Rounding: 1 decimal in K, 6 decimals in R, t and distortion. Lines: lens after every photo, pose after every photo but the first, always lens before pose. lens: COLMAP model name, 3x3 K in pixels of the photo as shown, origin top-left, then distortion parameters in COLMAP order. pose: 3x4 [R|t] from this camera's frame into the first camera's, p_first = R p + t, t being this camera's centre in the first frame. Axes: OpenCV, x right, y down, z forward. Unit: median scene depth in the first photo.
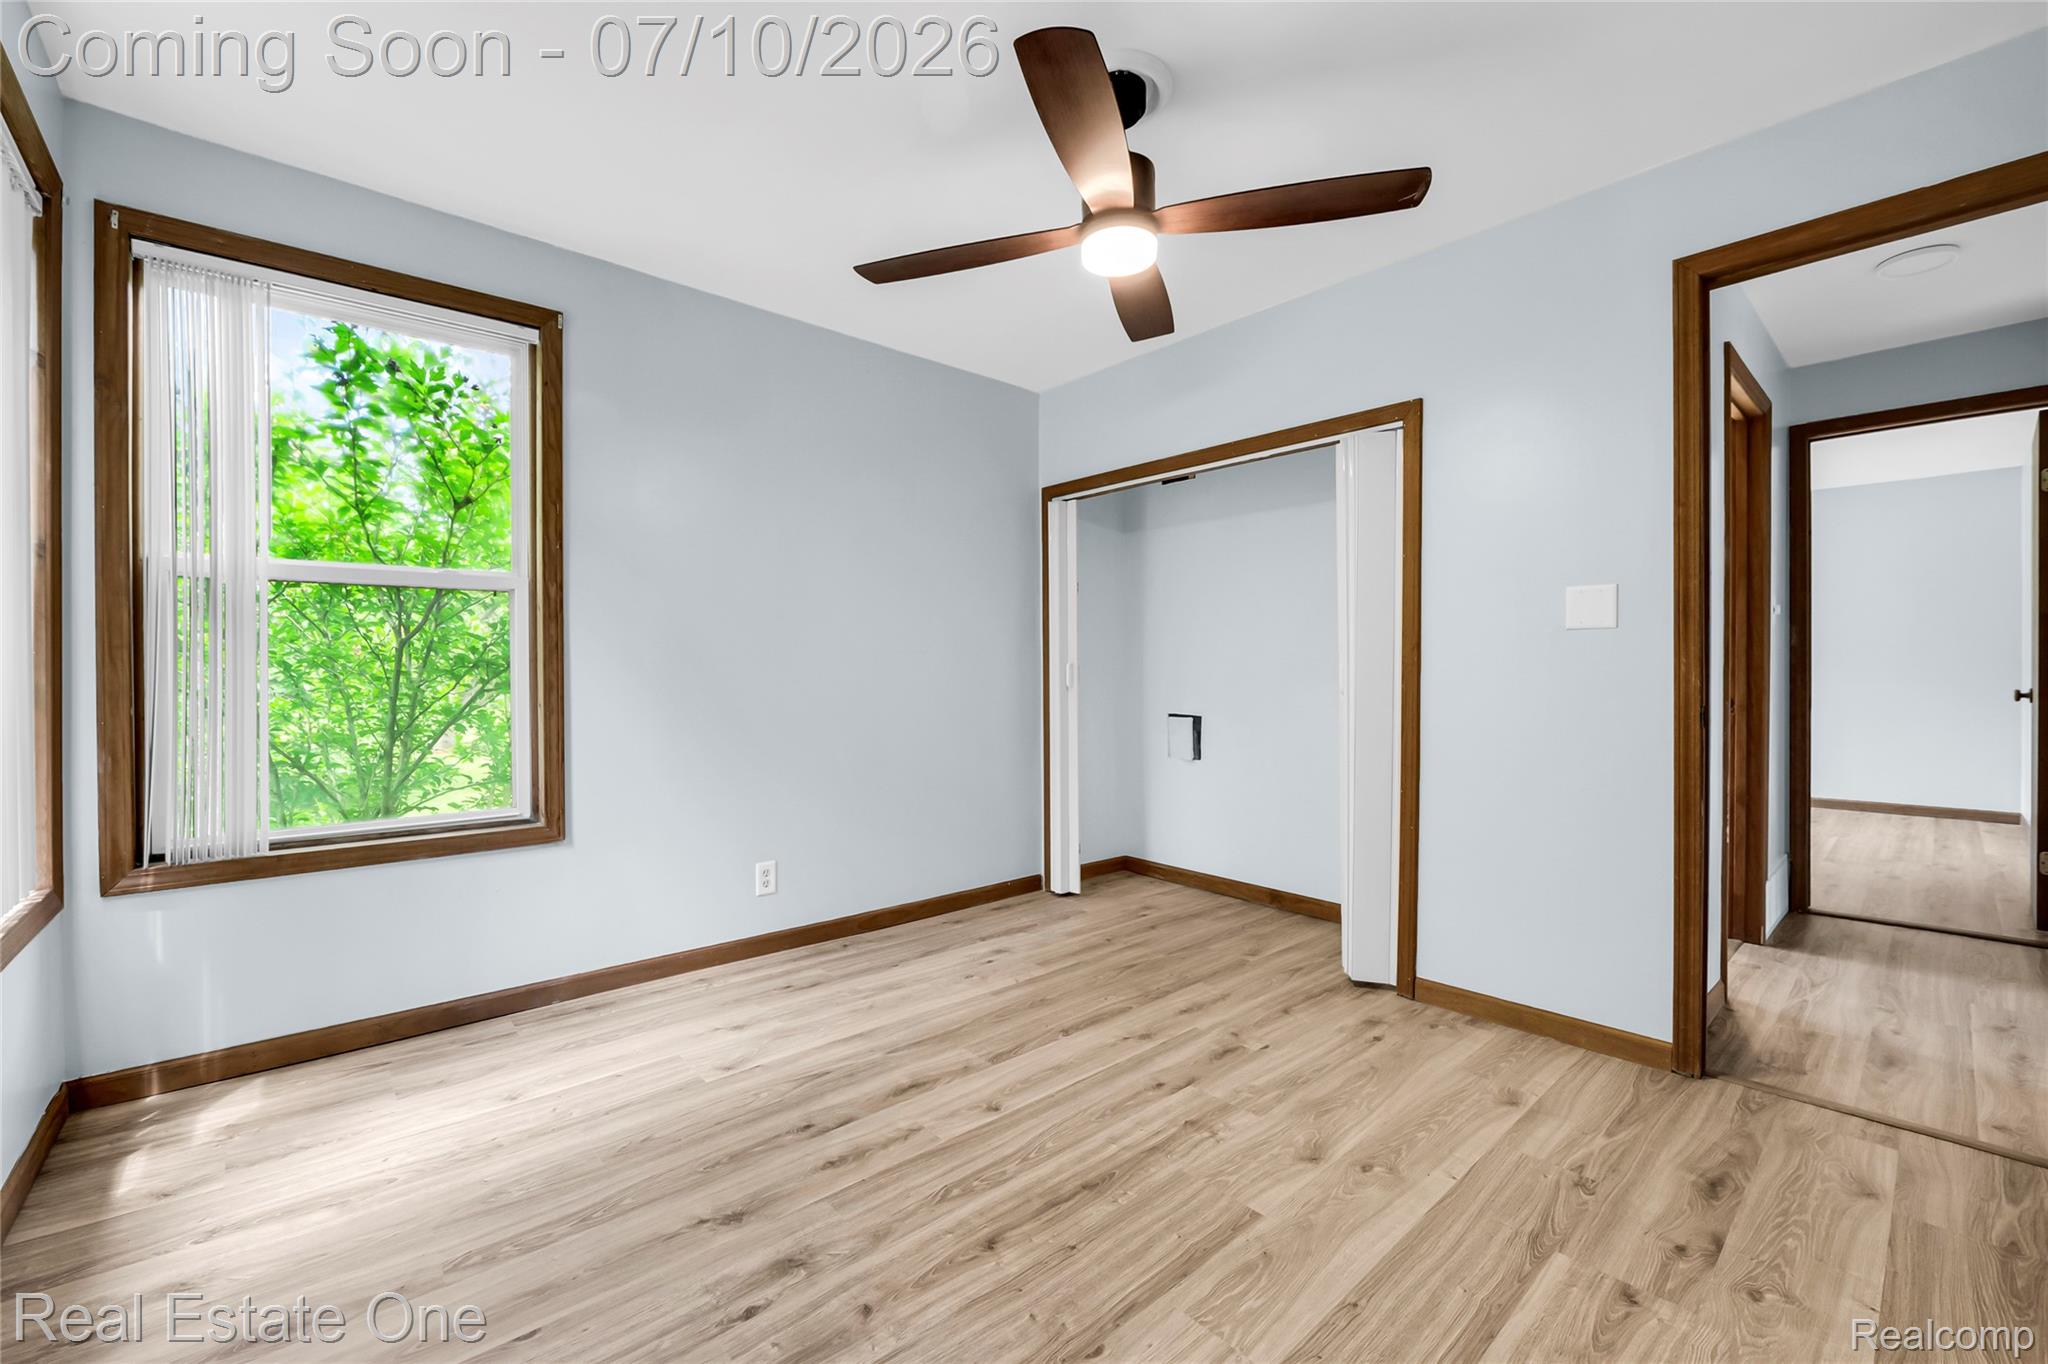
lens RADIAL K [[847.6, 0, 1009.7], [0, 847.6, 676.9], [0, 0, 1]] dist [-0.007649, -0.000895]
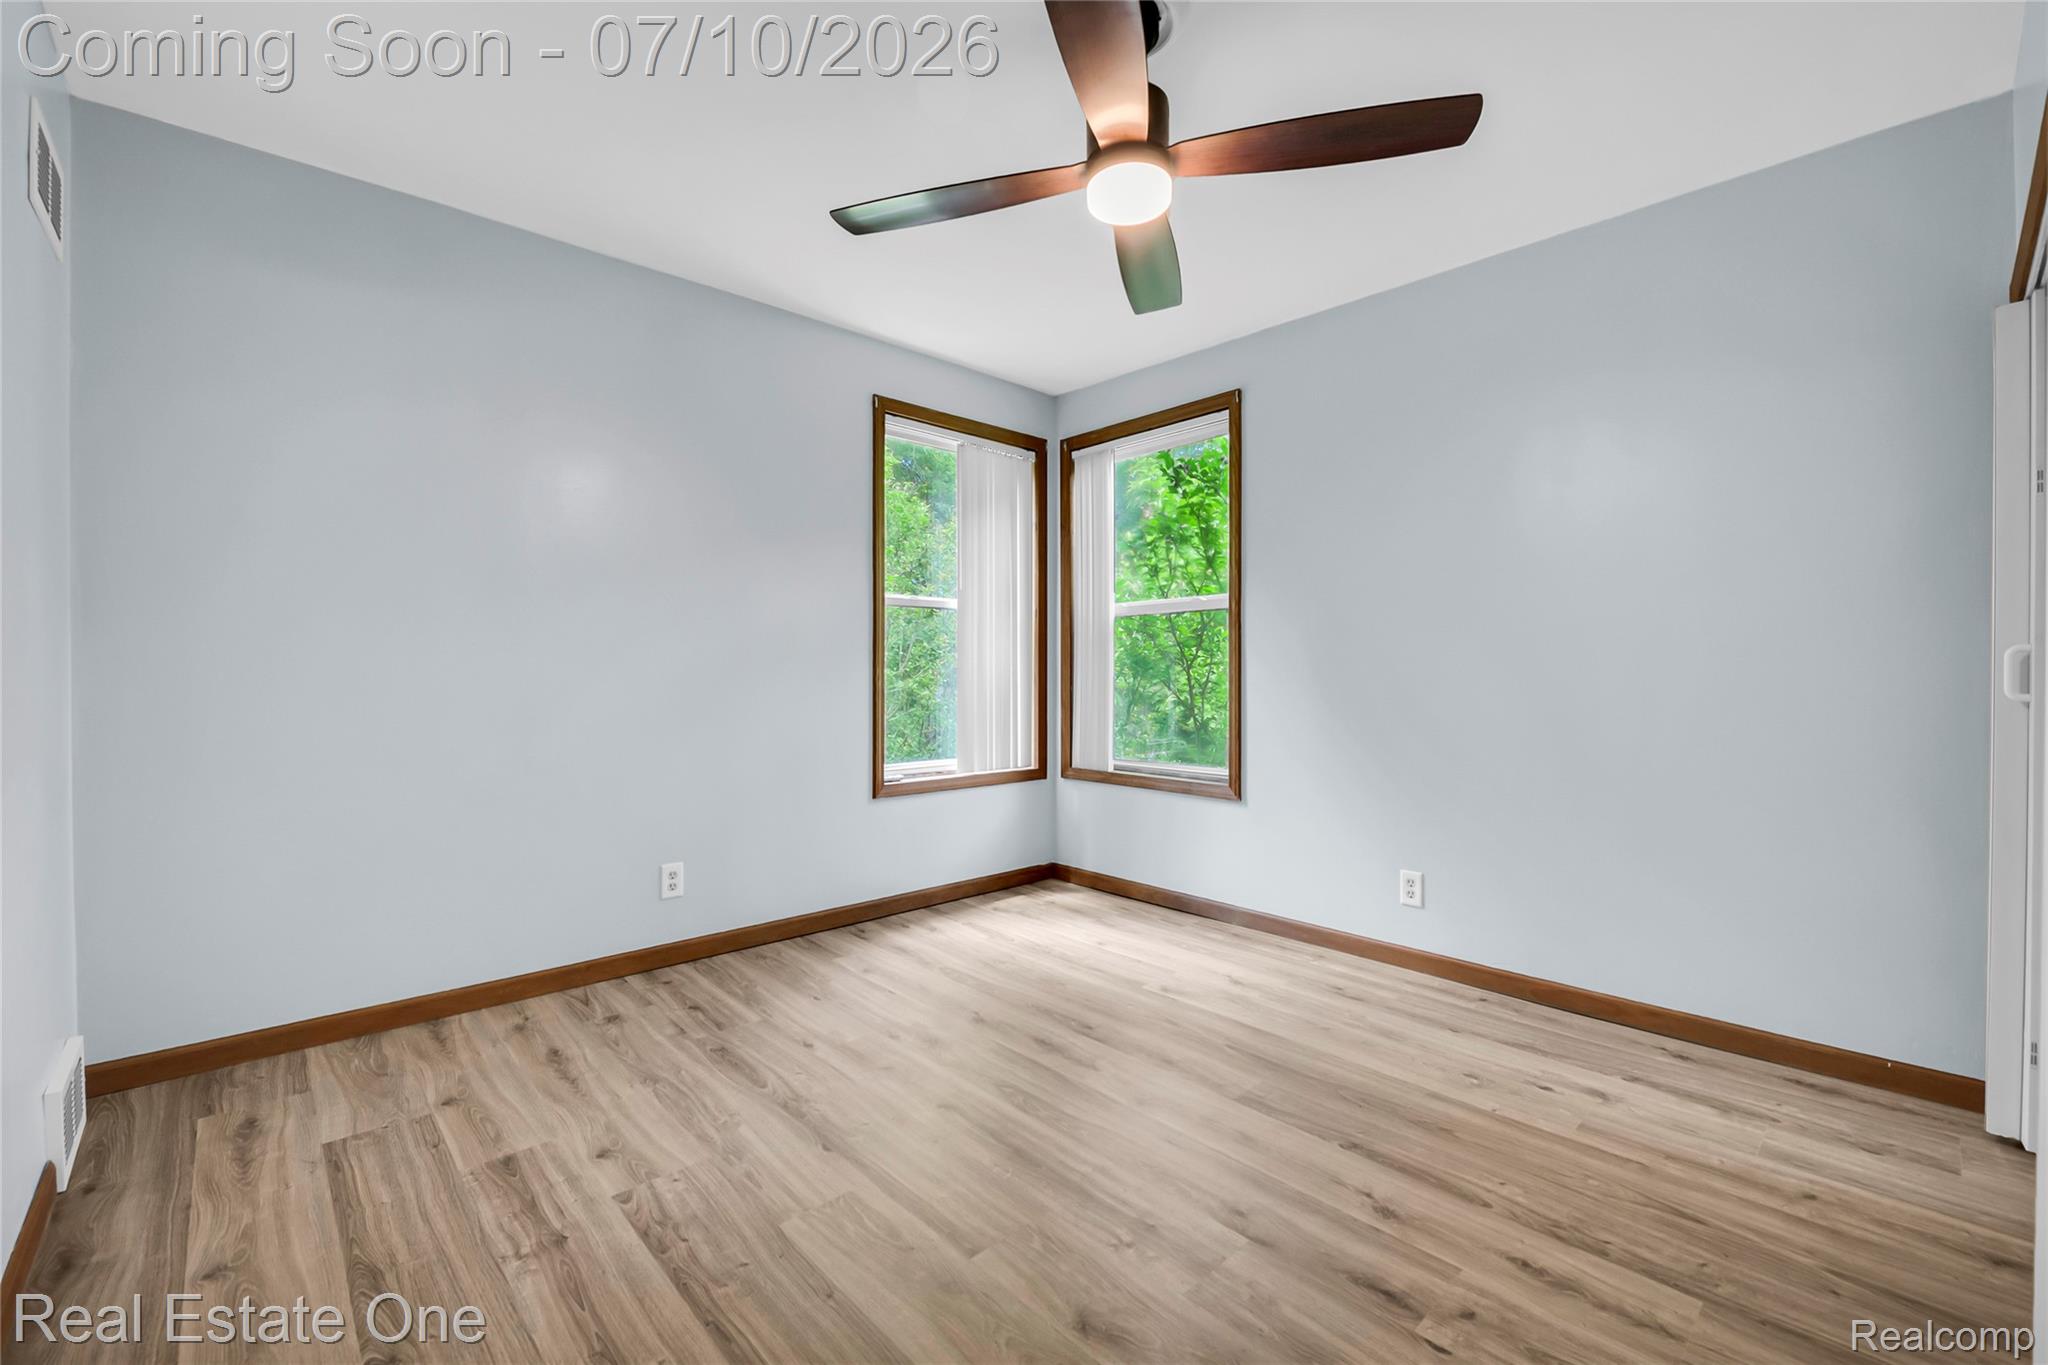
lens RADIAL K [[847.6, 0, 1009.7], [0, 847.6, 677.4], [0, 0, 1]] dist [-0.007649, -0.000895]
pose [[0.013646, 0.006345, -0.999887, 0.738334], [-0.008715, 0.999943, 0.006226, 0.003304], [0.999869, 0.008629, 0.013700, 0.626493]]
